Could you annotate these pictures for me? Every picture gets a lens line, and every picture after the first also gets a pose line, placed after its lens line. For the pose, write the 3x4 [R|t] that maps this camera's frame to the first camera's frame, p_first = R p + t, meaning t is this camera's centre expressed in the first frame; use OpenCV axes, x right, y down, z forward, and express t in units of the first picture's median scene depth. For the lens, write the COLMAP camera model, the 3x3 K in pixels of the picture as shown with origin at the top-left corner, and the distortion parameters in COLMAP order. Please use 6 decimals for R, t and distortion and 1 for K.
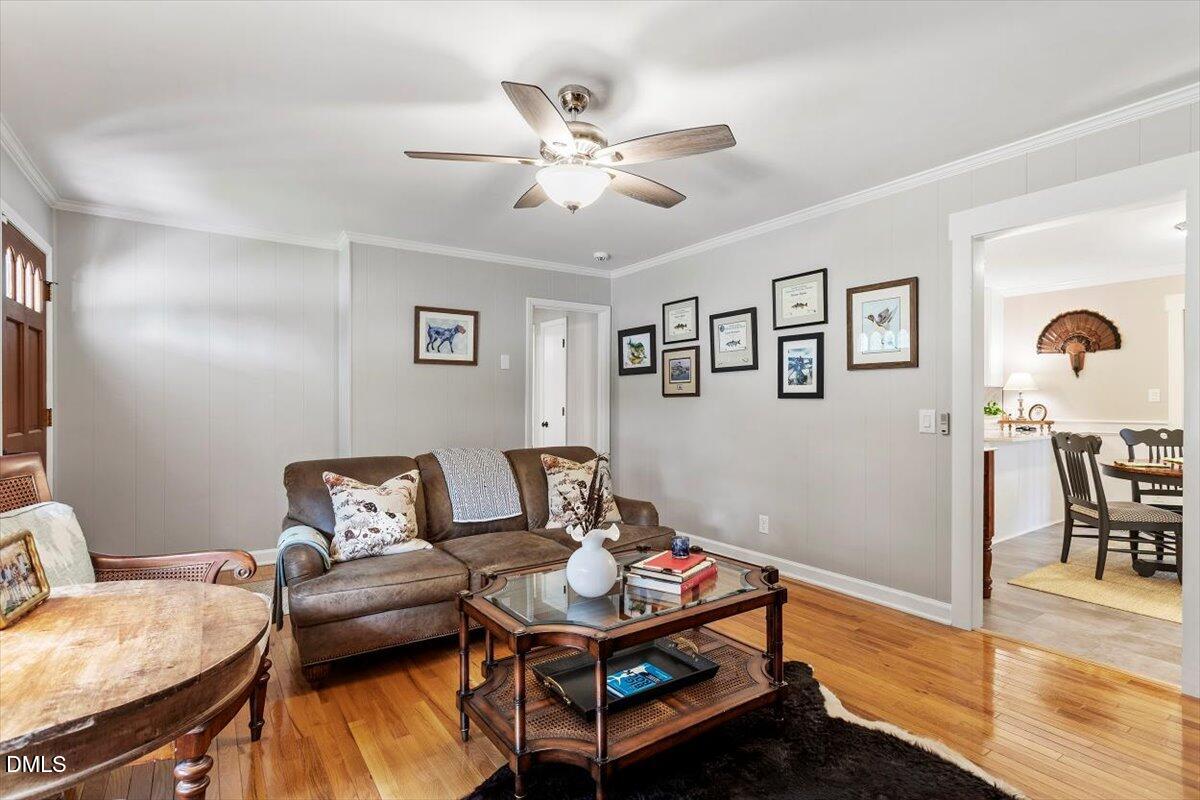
lens RADIAL K [[576.9, 0, 589.0], [0, 576.9, 403.9], [0, 0, 1]] dist [-0.005220, 0.007050]
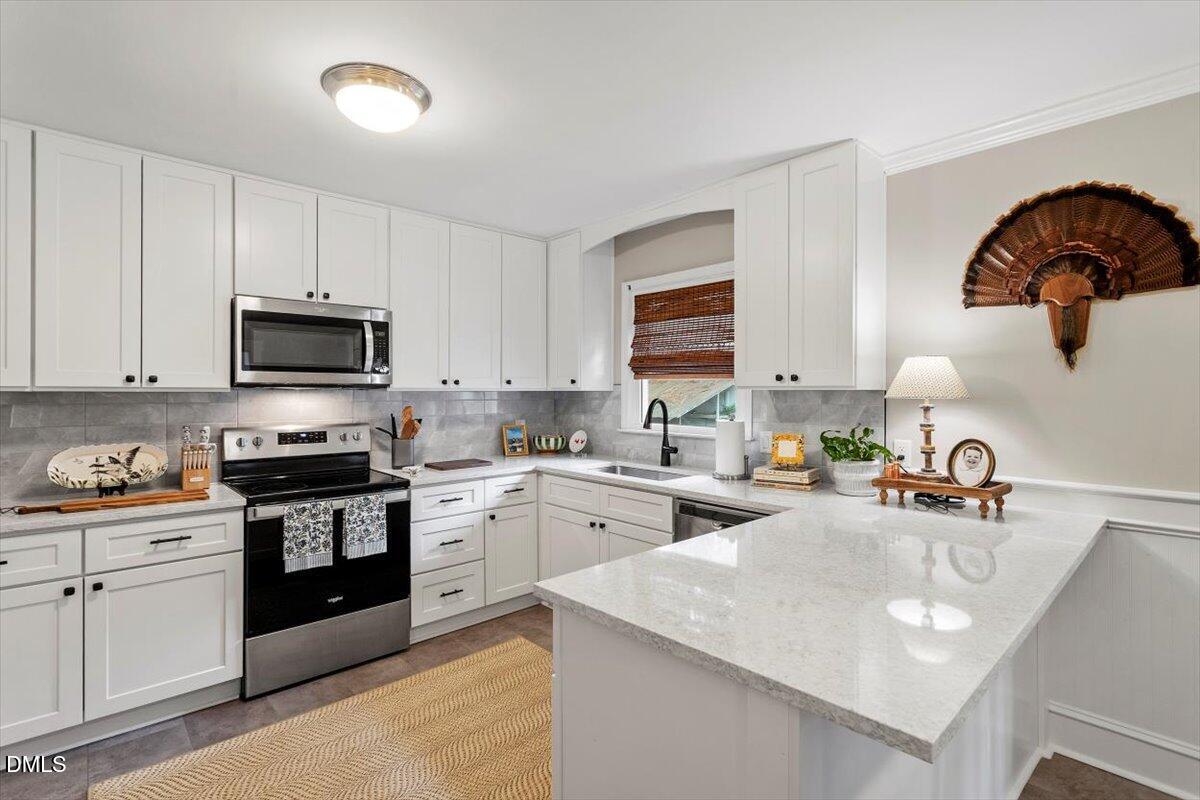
lens RADIAL K [[576.9, 0, 581.6], [0, 576.9, 390.0], [0, 0, 1]] dist [-0.005220, 0.007050]
pose [[0.991376, 0.000445, 0.131051, 0.409514], [0.000014, 0.999994, -0.003499, -0.025660], [-0.131052, 0.003471, 0.991369, 0.565751]]
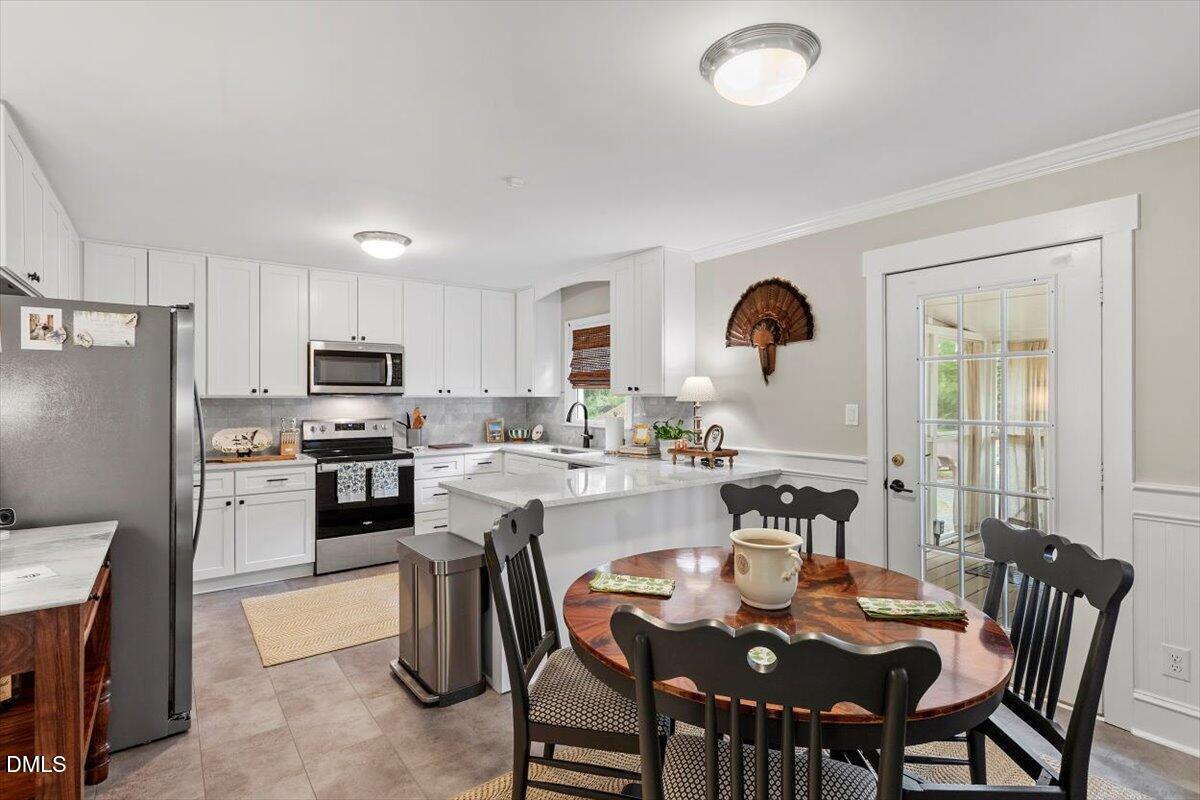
lens RADIAL K [[576.9, 0, 580.2], [0, 576.9, 395.6], [0, 0, 1]] dist [-0.005220, 0.007050]
pose [[0.999278, -0.001839, 0.037940, 0.514390], [0.001950, 0.999994, -0.002877, -0.026143], [-0.037934, 0.002949, 0.999276, 0.306654]]
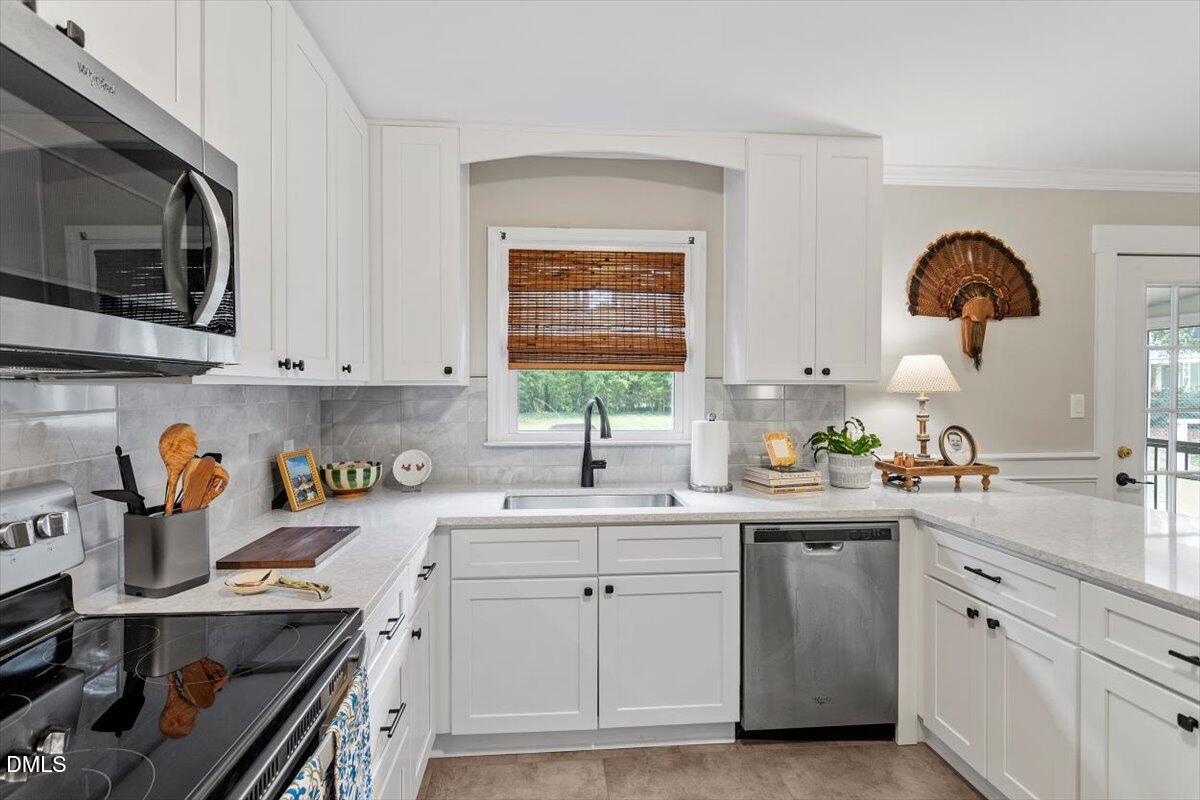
lens RADIAL K [[576.9, 0, 595.3], [0, 576.9, 393.6], [0, 0, 1]] dist [-0.005220, 0.007050]
pose [[0.483812, -0.008447, 0.875131, 0.219254], [0.002614, 0.999963, 0.008207, -0.024659], [-0.875168, -0.001683, 0.483816, 0.875634]]
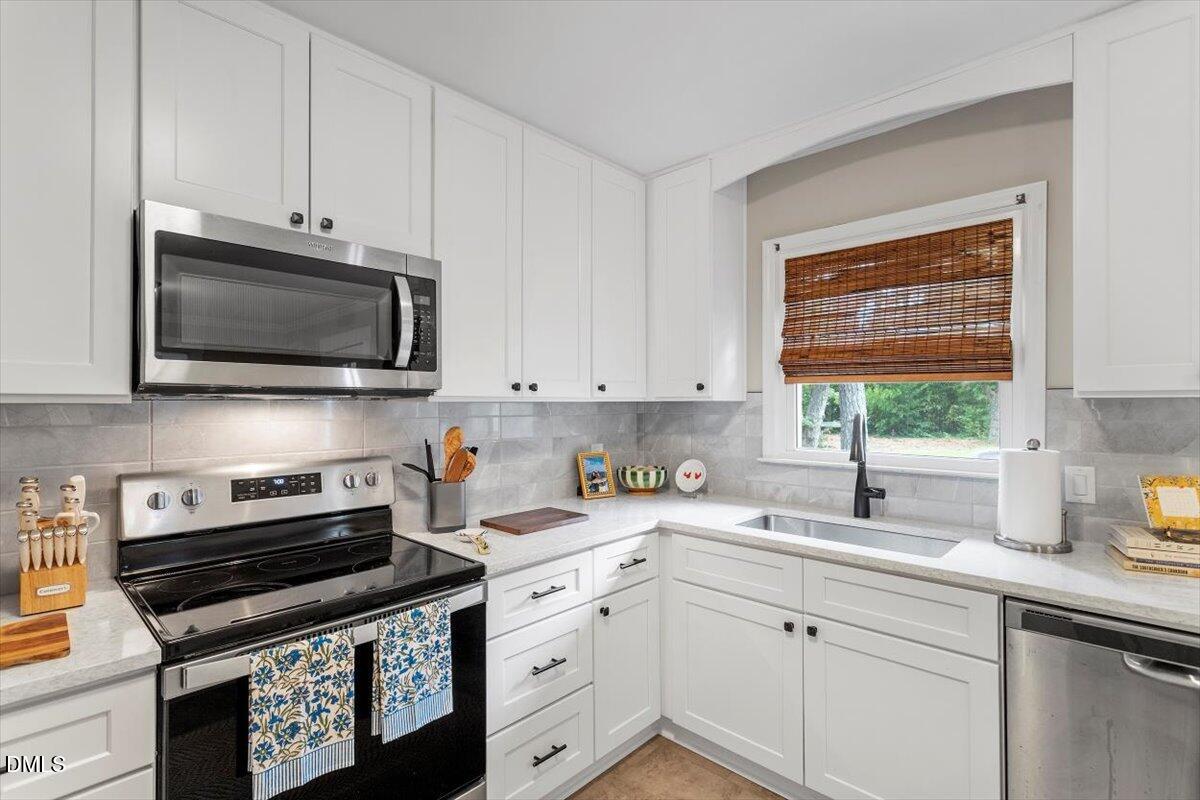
lens RADIAL K [[576.9, 0, 588.0], [0, 576.9, 398.6], [0, 0, 1]] dist [-0.005220, 0.007050]
pose [[0.976692, -0.000493, 0.214644, 0.327075], [0.002564, 0.999953, -0.009371, -0.025162], [-0.214629, 0.009703, 0.976647, 0.775907]]
